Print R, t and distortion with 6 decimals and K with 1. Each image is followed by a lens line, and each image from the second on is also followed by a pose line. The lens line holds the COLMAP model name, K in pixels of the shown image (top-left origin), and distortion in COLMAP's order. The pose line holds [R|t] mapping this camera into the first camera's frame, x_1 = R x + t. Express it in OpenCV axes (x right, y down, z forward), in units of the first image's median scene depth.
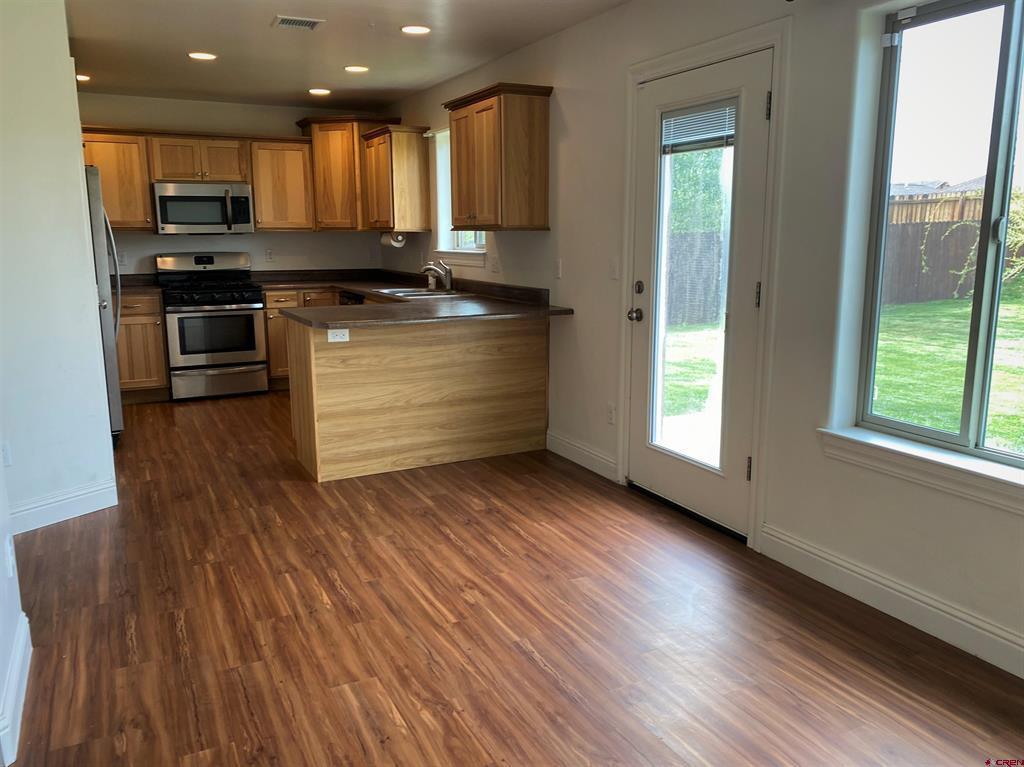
lens RADIAL K [[781.4, 0, 527.8], [0, 781.4, 385.0], [0, 0, 1]] dist [0.082939, -0.240318]
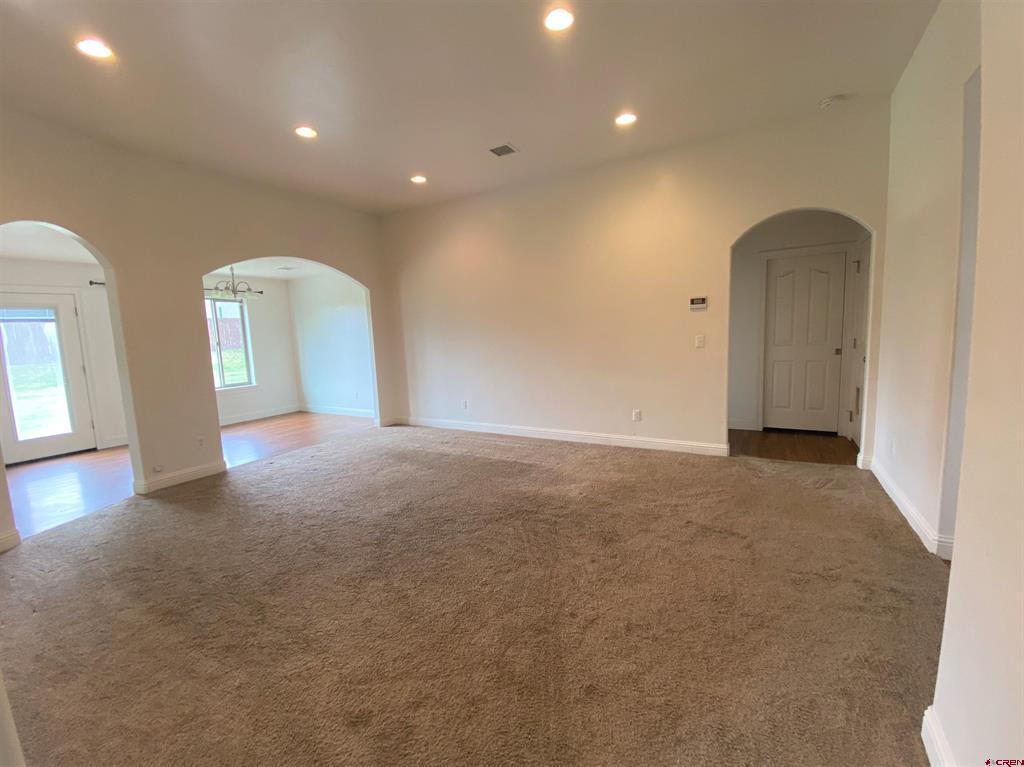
lens RADIAL K [[436.7, 0, 504.5], [0, 436.7, 381.2], [0, 0, 1]] dist [0.019835, -0.022783]
pose [[-0.527798, -0.069138, 0.846551, -1.078725], [0.204094, 0.957157, 0.205418, -0.041907], [-0.824484, 0.281195, -0.491075, 0.243870]]
